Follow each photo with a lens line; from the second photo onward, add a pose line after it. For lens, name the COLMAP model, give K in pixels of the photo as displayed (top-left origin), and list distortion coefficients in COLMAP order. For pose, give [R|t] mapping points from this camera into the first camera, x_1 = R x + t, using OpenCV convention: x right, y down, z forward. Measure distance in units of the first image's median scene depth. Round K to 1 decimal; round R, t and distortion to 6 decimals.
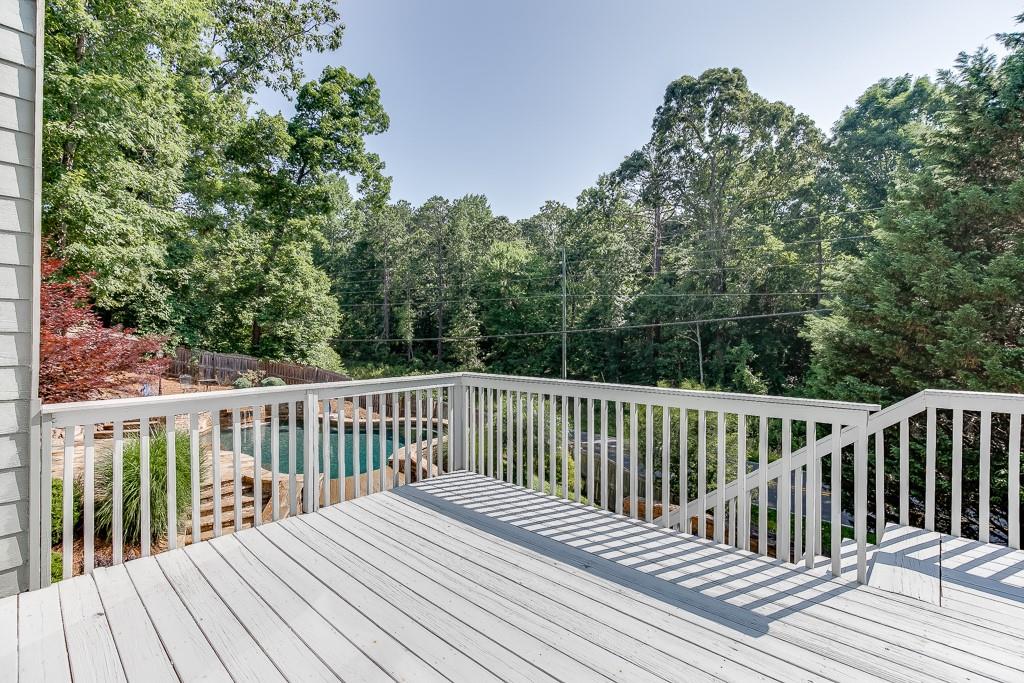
lens RADIAL K [[464.0, 0, 519.3], [0, 464.0, 335.9], [0, 0, 1]] dist [-0.009132, 0.004304]
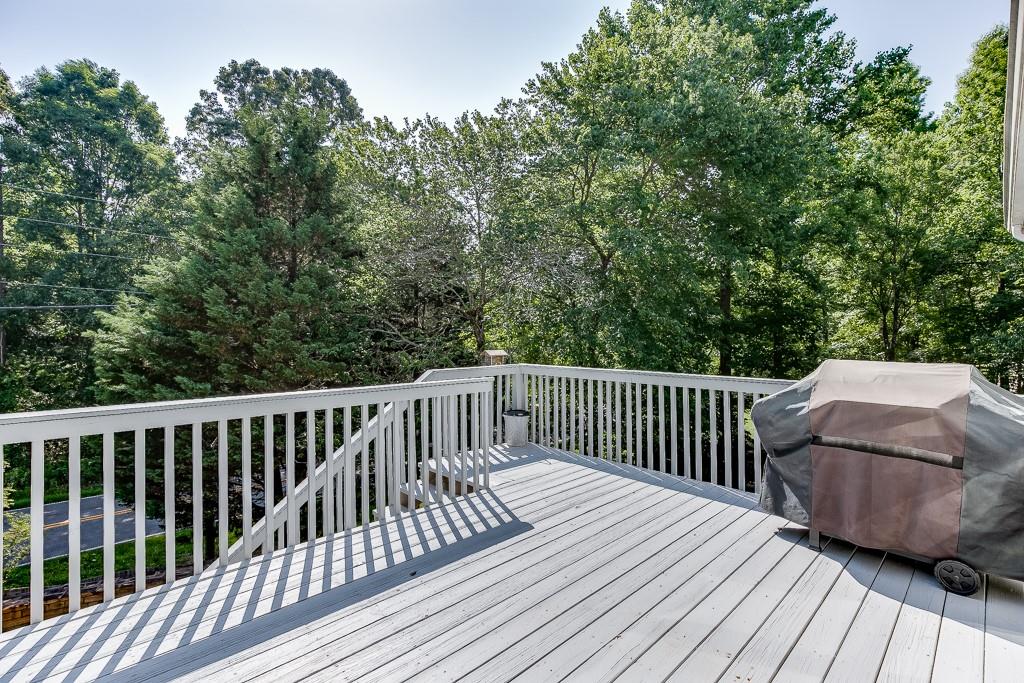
lens RADIAL K [[464.0, 0, 514.3], [0, 464.0, 340.8], [0, 0, 1]] dist [-0.009132, 0.004304]
pose [[0.083873, -0.011560, 0.996409, -1.375760], [0.001712, 0.999933, 0.011457, -0.000087], [-0.996475, 0.000745, 0.083887, 1.223149]]
